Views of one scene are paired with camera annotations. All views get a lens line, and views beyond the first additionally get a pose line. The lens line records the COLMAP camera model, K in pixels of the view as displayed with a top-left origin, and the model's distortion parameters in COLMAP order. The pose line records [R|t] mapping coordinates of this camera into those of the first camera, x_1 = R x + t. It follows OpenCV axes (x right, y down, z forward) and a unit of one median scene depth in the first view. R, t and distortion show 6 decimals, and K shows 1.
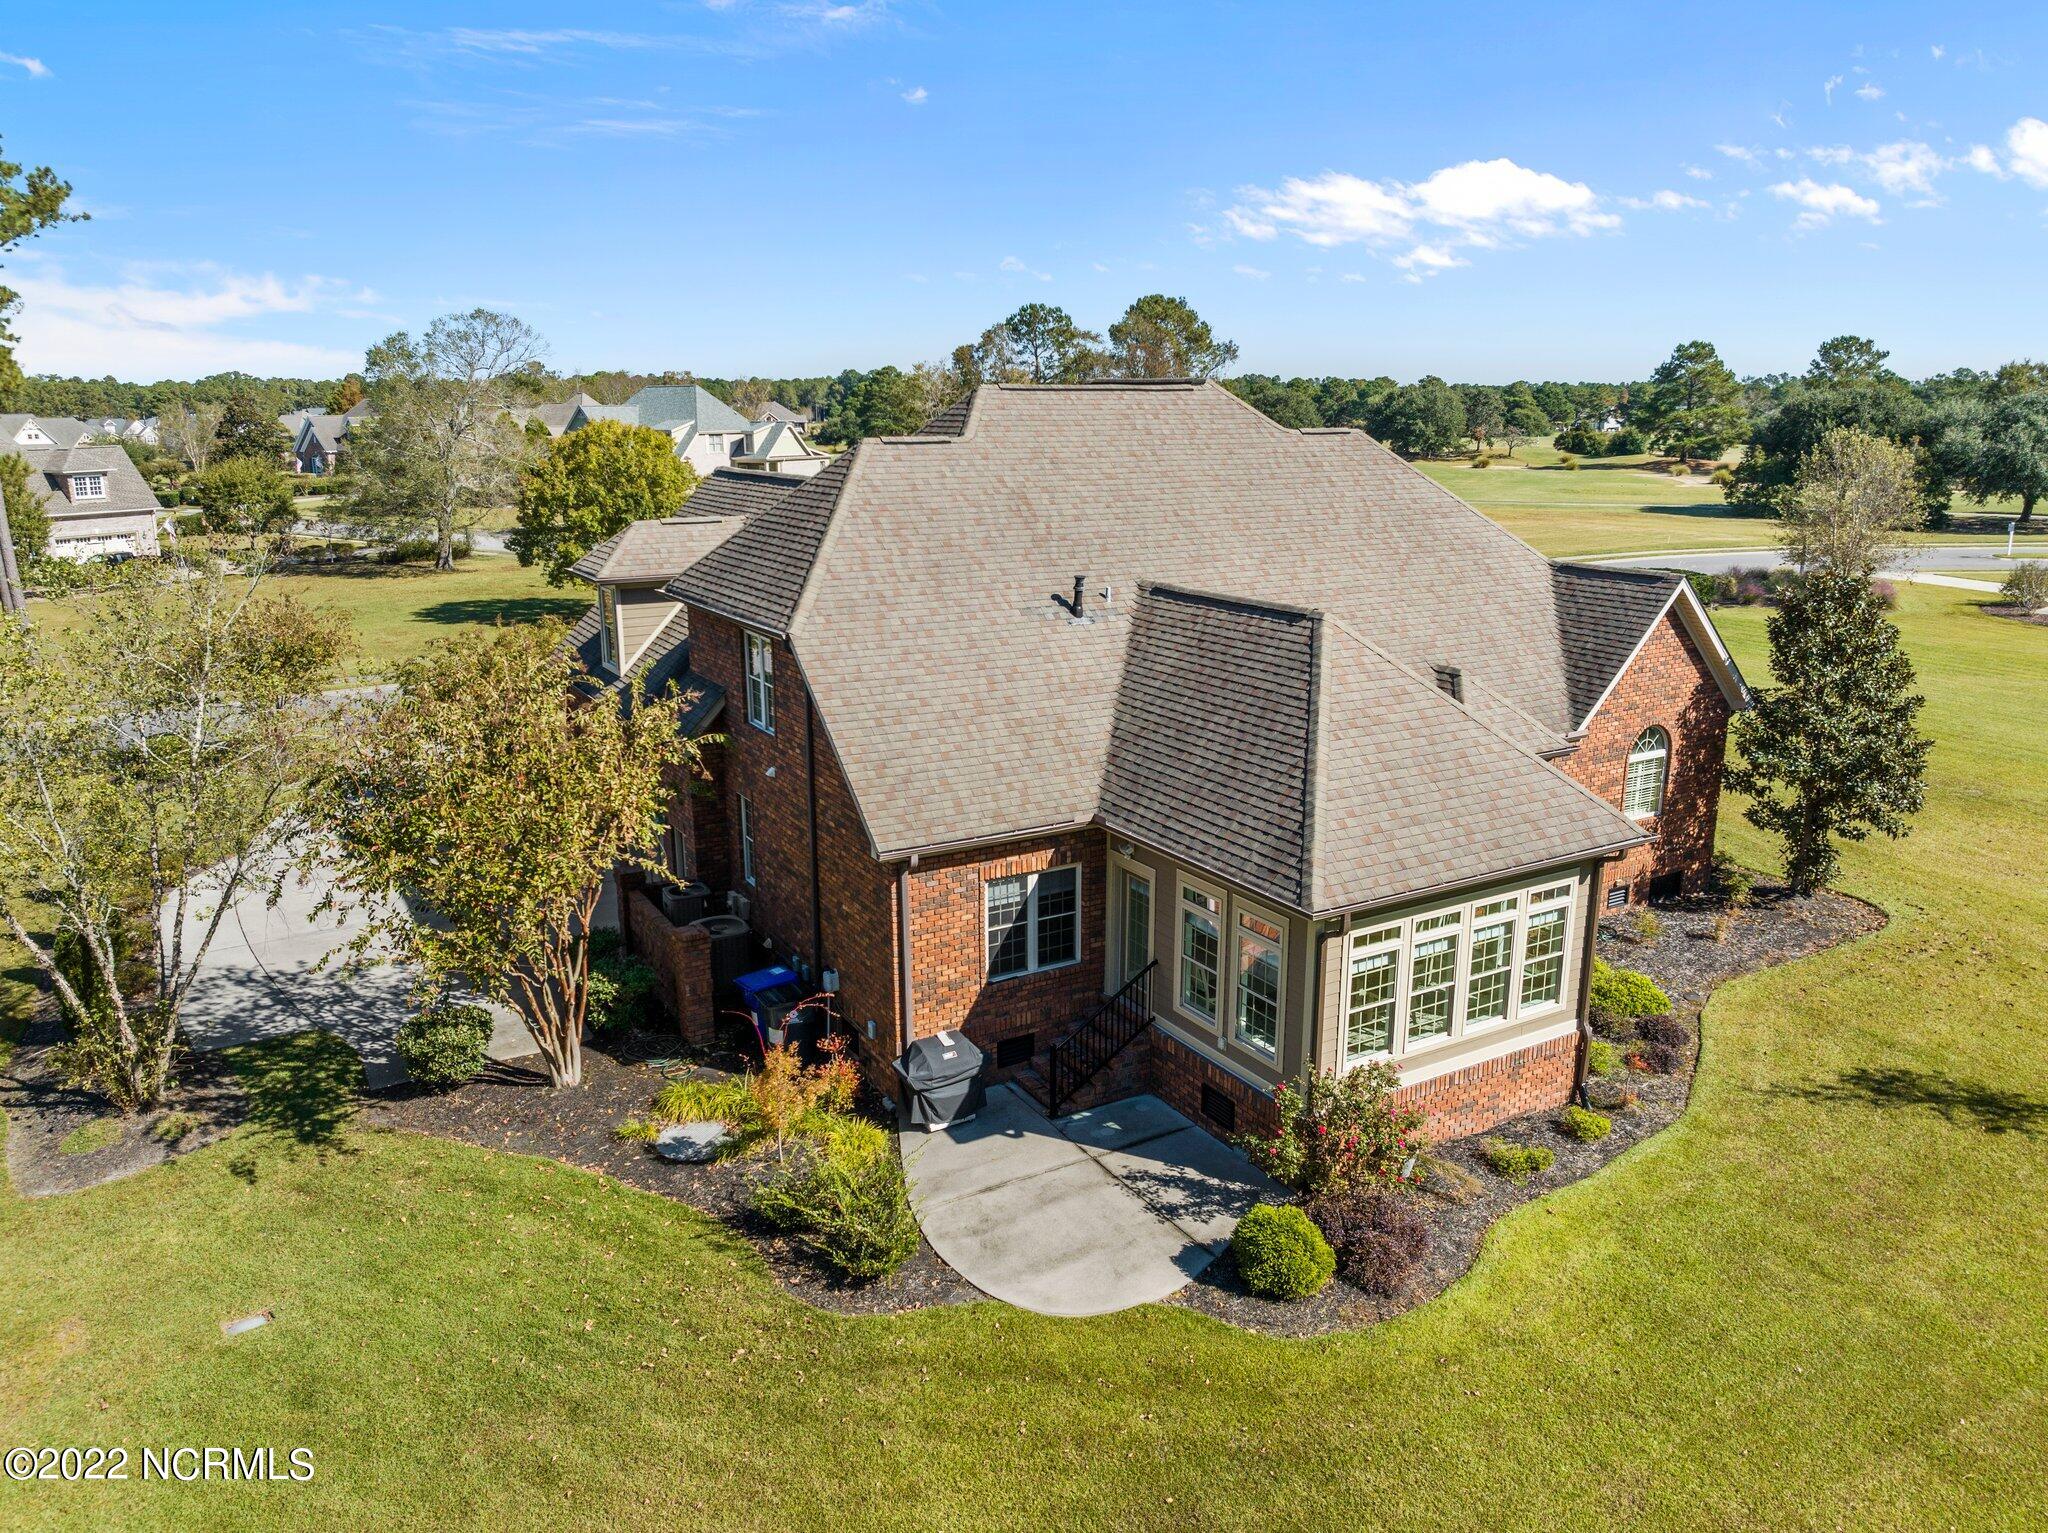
lens RADIAL K [[1453.8, 0, 1026.7], [0, 1453.8, 756.1], [0, 0, 1]] dist [-0.041349, -0.012496]
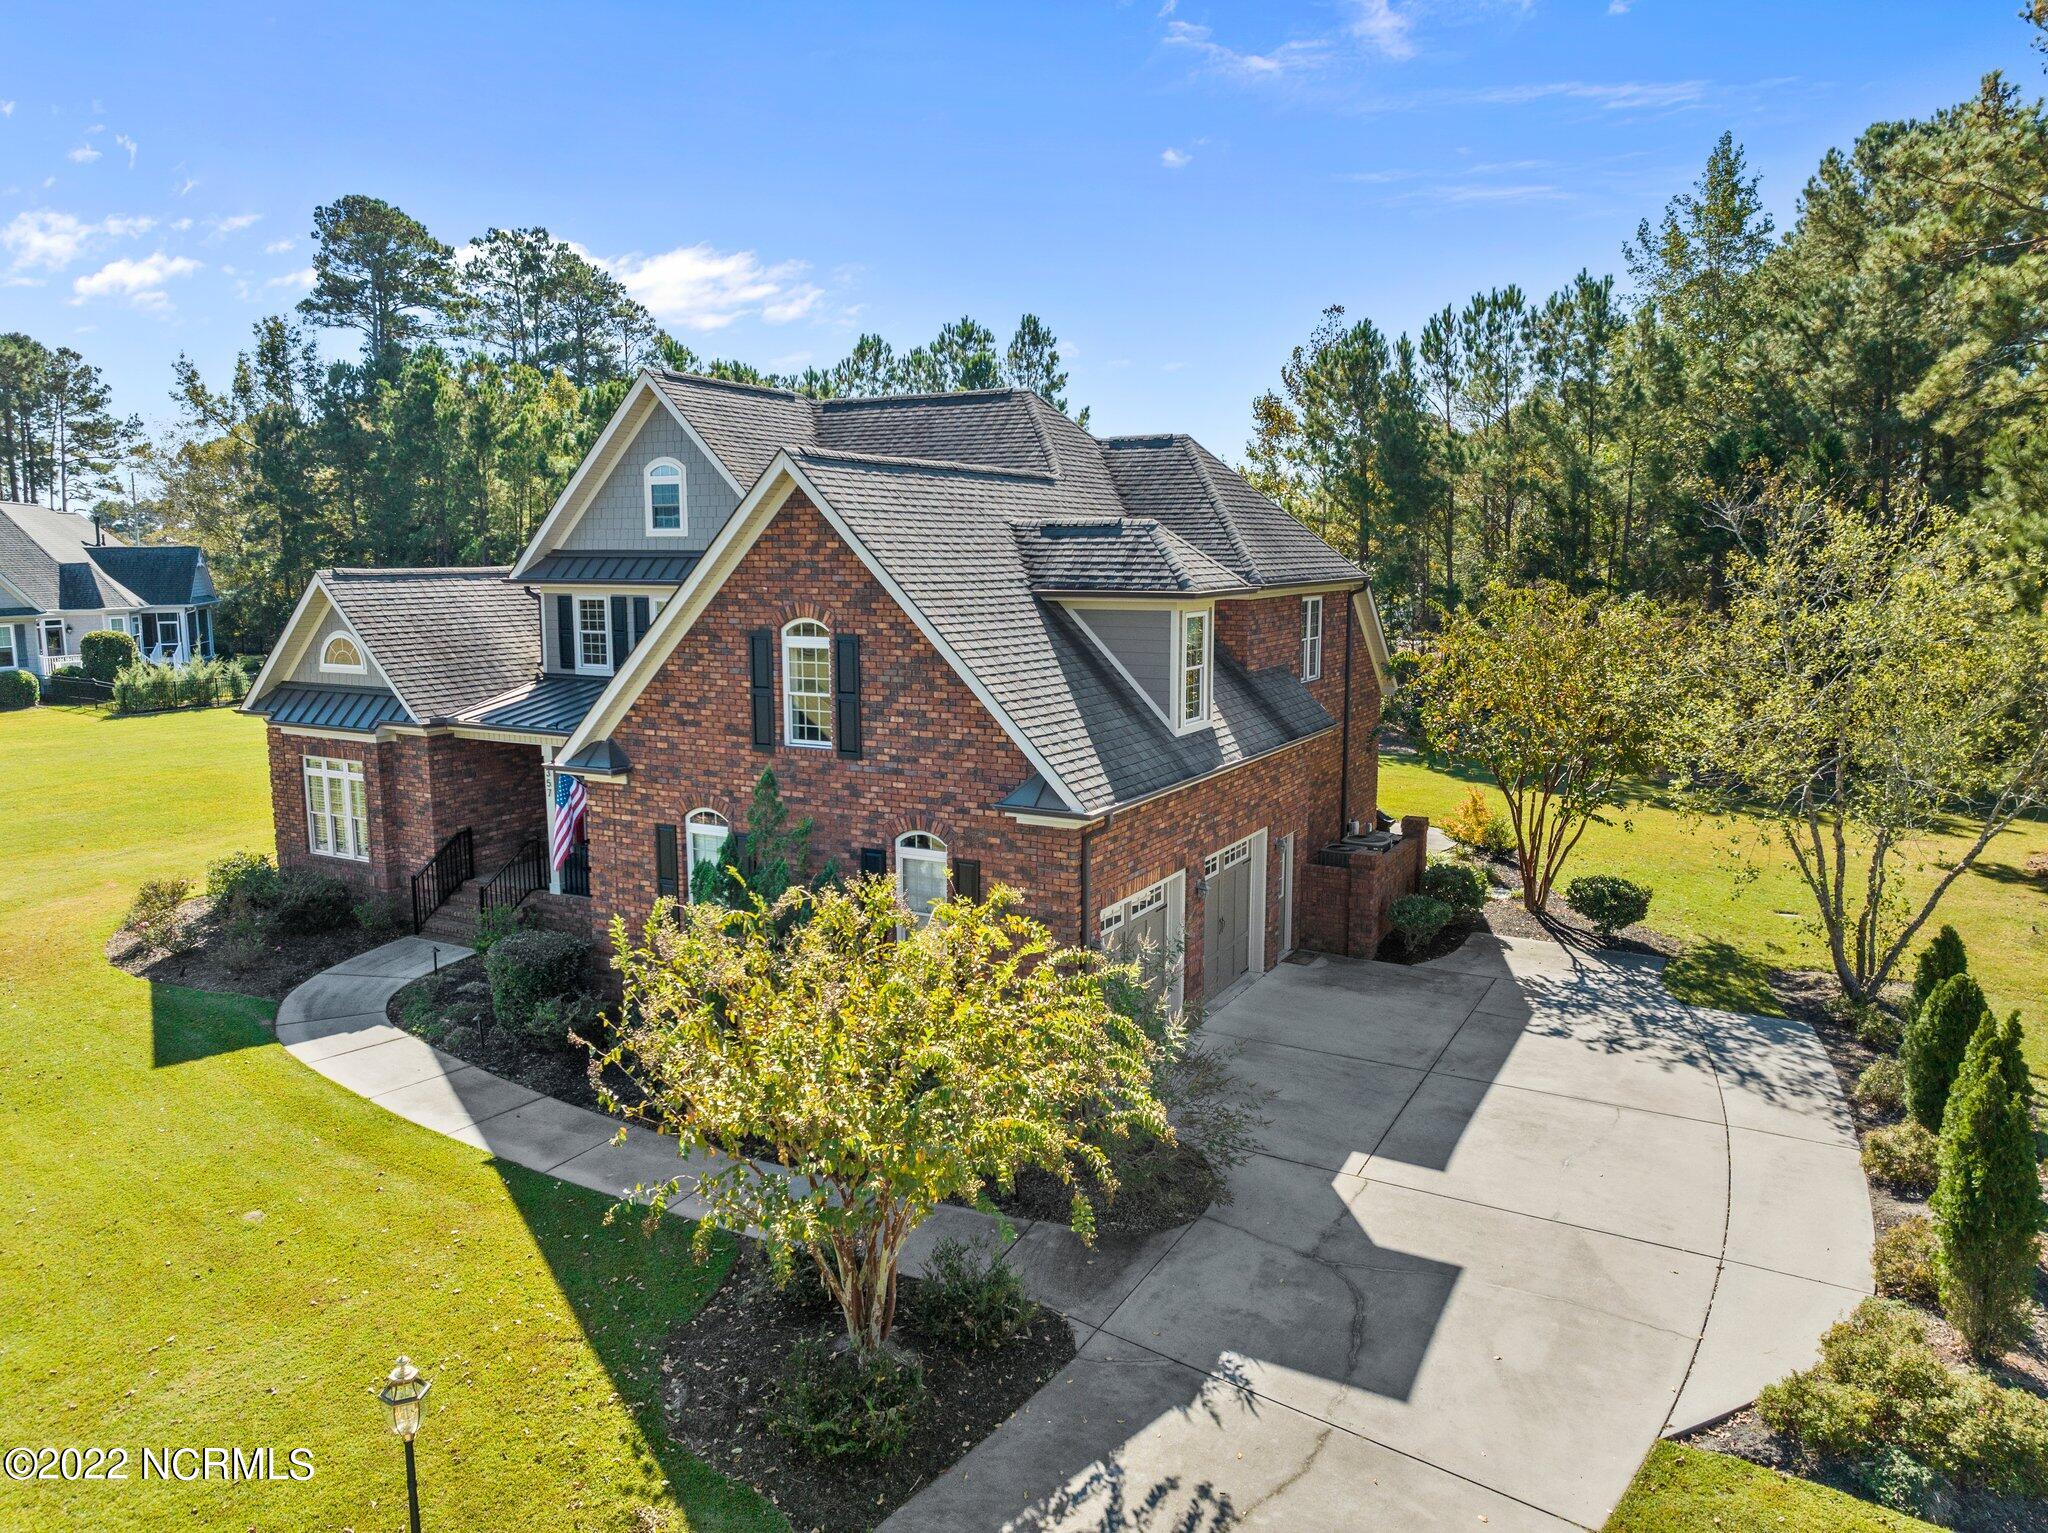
lens RADIAL K [[1447.8, 0, 1018.7], [0, 1447.8, 764.5], [0, 0, 1]] dist [-0.040394, 0.006267]
pose [[-0.519262, -0.123428, 0.845655, -1.037338], [0.205916, 0.942294, 0.263972, -0.305347], [-0.829437, 0.311204, -0.463881, 1.740384]]
